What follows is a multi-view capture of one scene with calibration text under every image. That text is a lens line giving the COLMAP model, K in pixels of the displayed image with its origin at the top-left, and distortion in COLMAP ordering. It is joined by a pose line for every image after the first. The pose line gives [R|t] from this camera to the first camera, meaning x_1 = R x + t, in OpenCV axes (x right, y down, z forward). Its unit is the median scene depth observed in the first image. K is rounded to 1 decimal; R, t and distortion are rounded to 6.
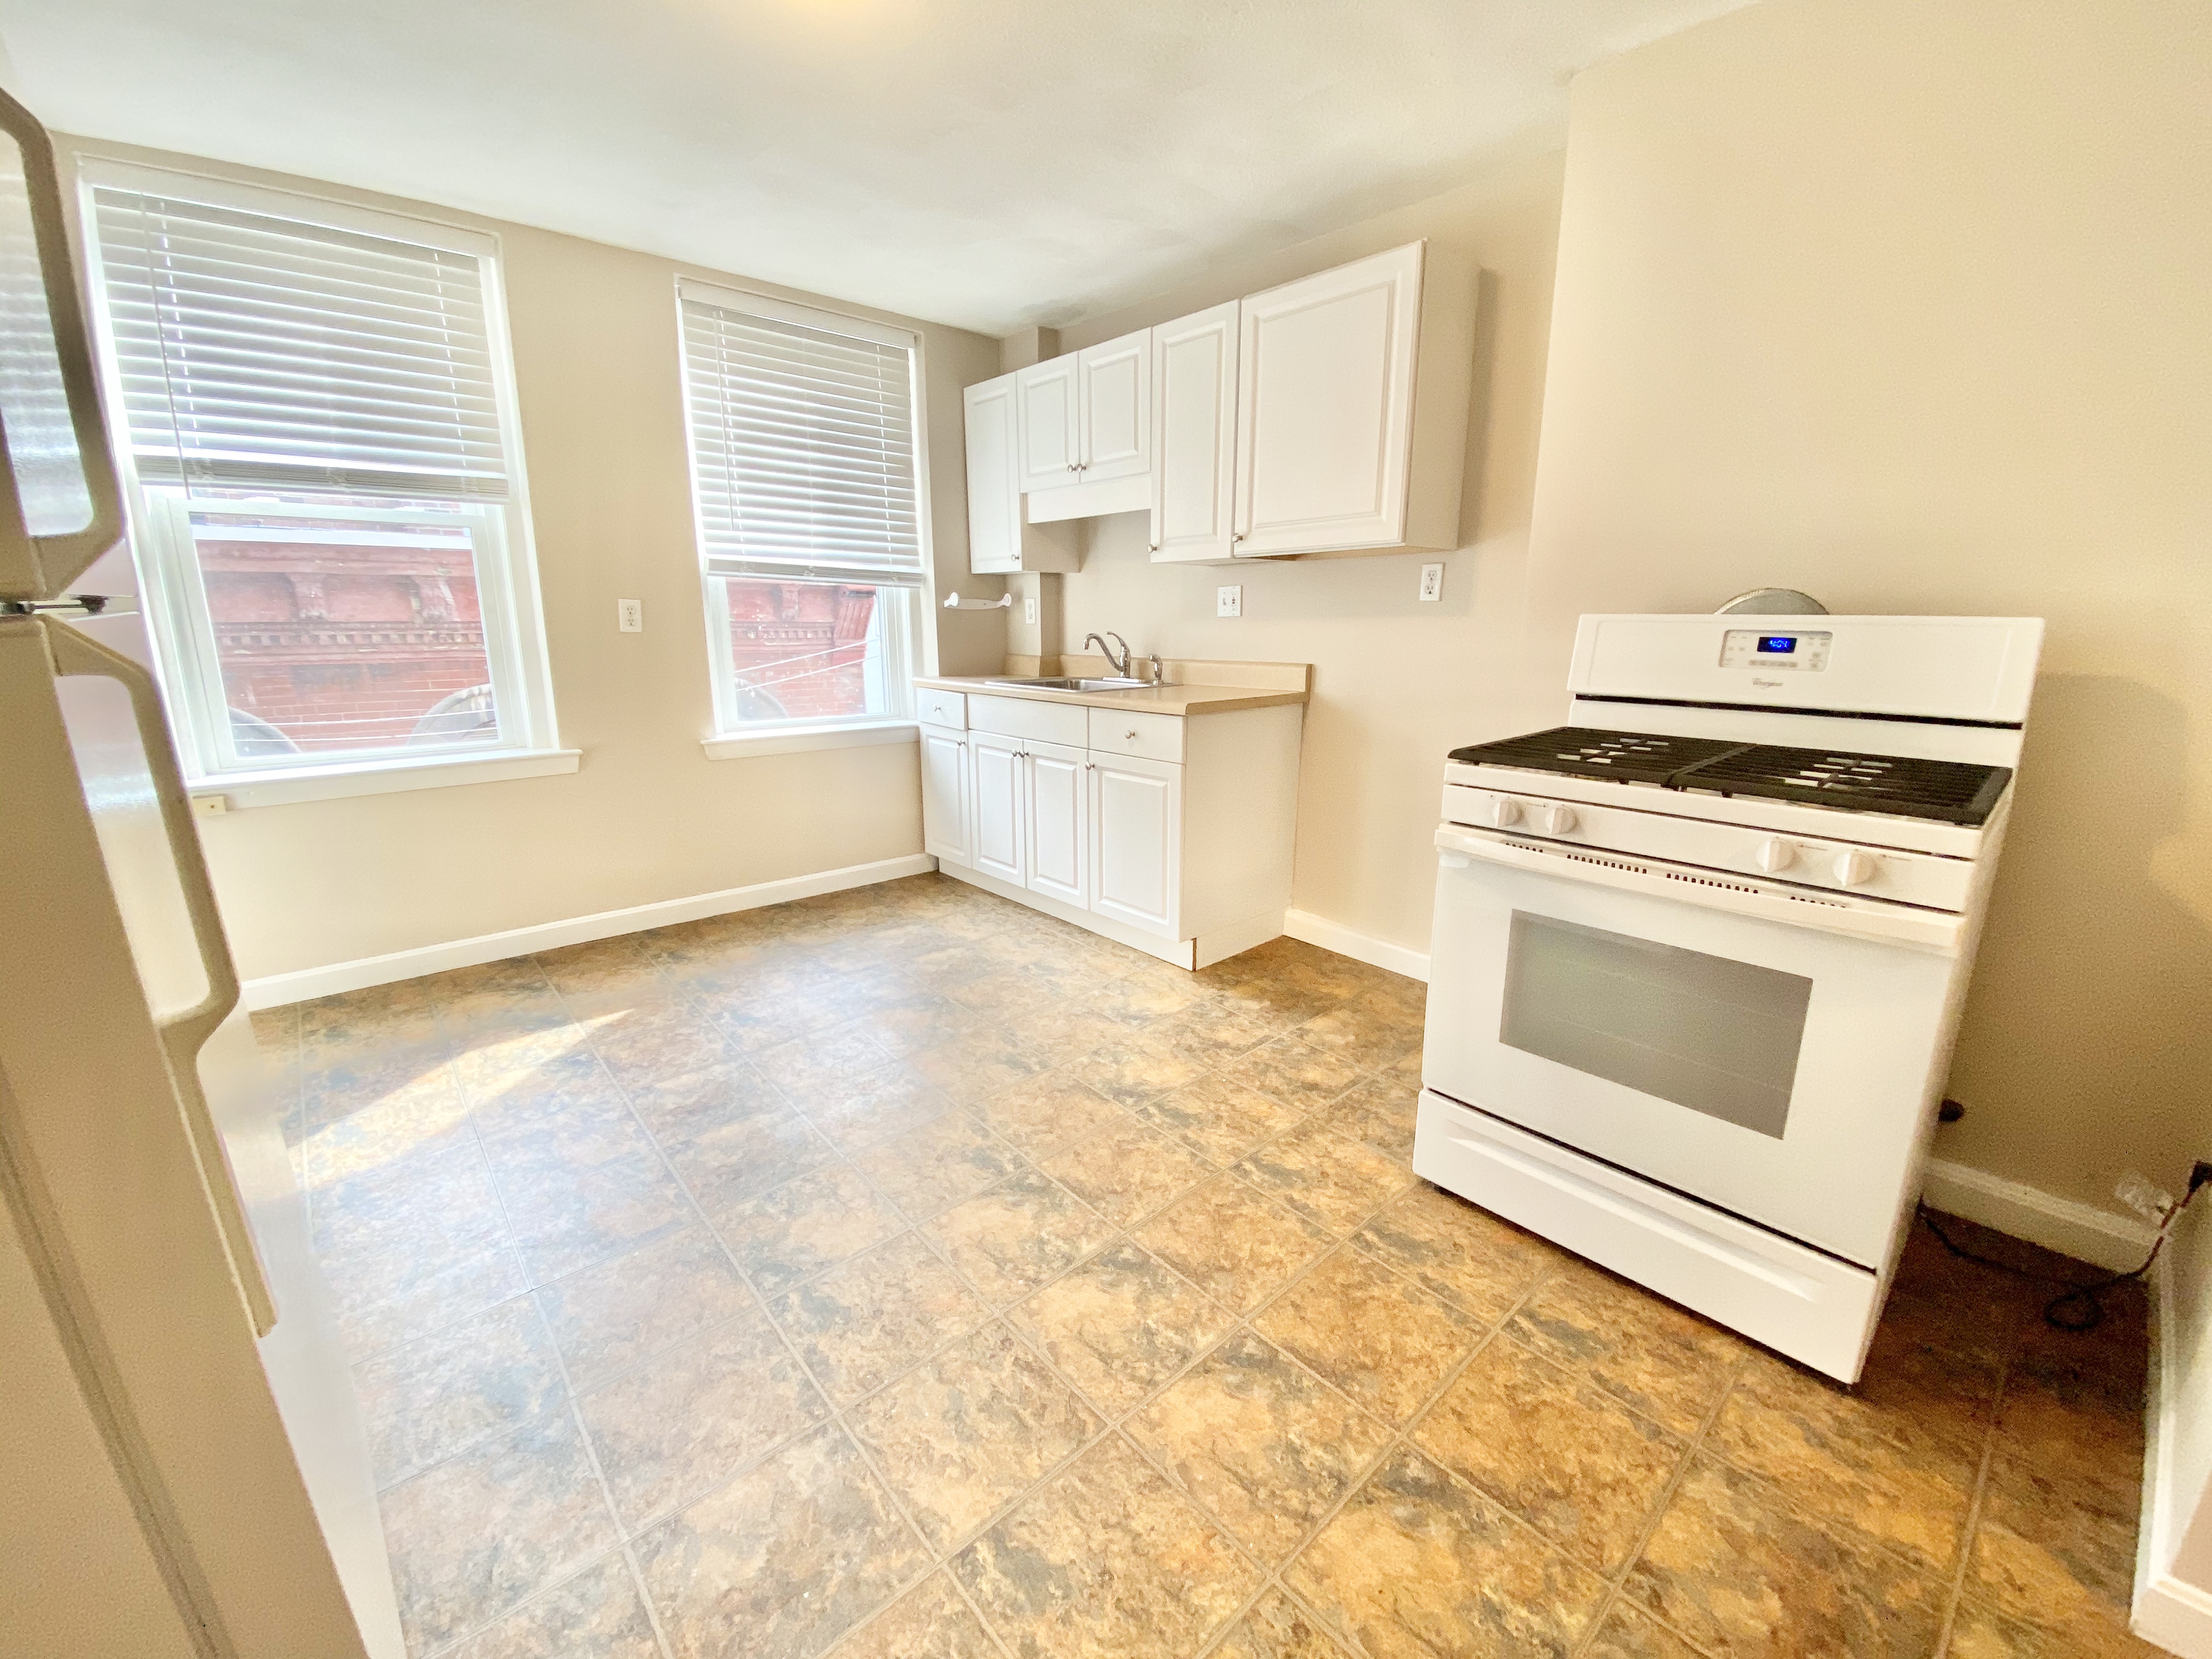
lens RADIAL K [[890.2, 0, 1107.1], [0, 890.2, 831.8], [0, 0, 1]] dist [-0.002755, -0.007968]
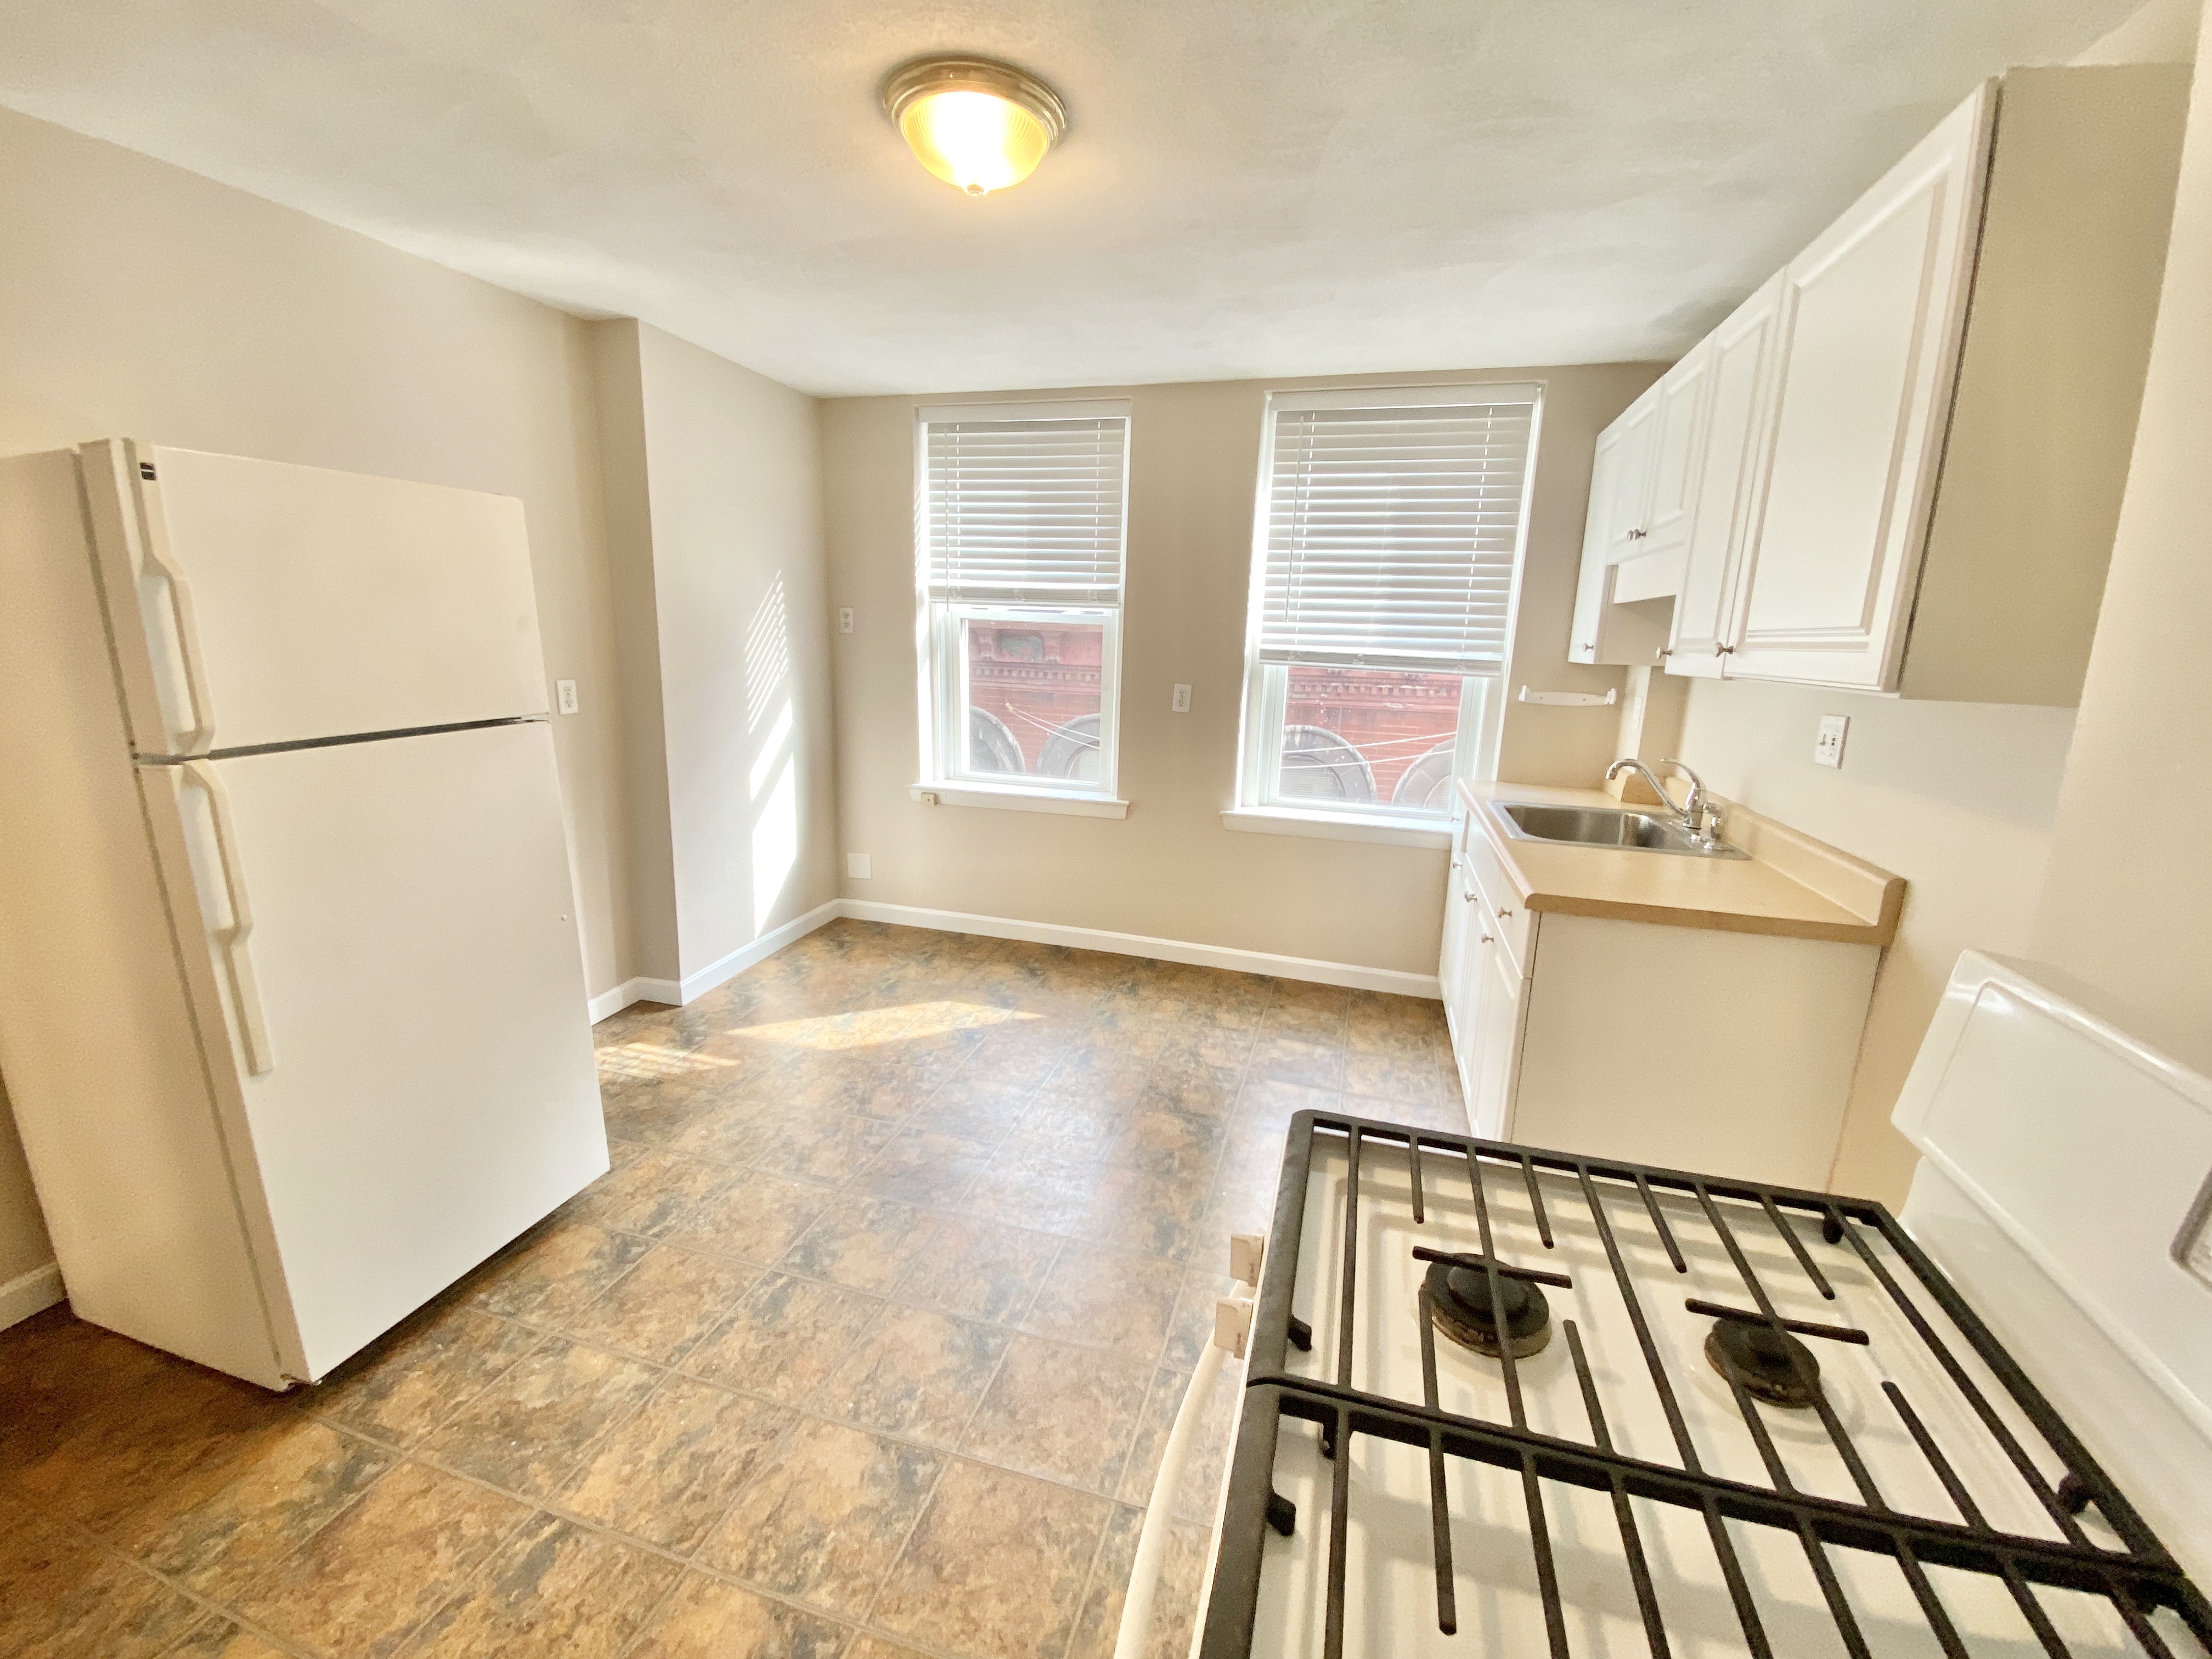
lens RADIAL K [[890.2, 0, 1117.6], [0, 890.2, 821.3], [0, 0, 1]] dist [-0.002755, -0.007968]
pose [[0.523444, 0.192578, -0.830012, 0.459968], [-0.227533, 0.970342, 0.081644, -0.175823], [0.821118, 0.146119, 0.551737, 0.347065]]
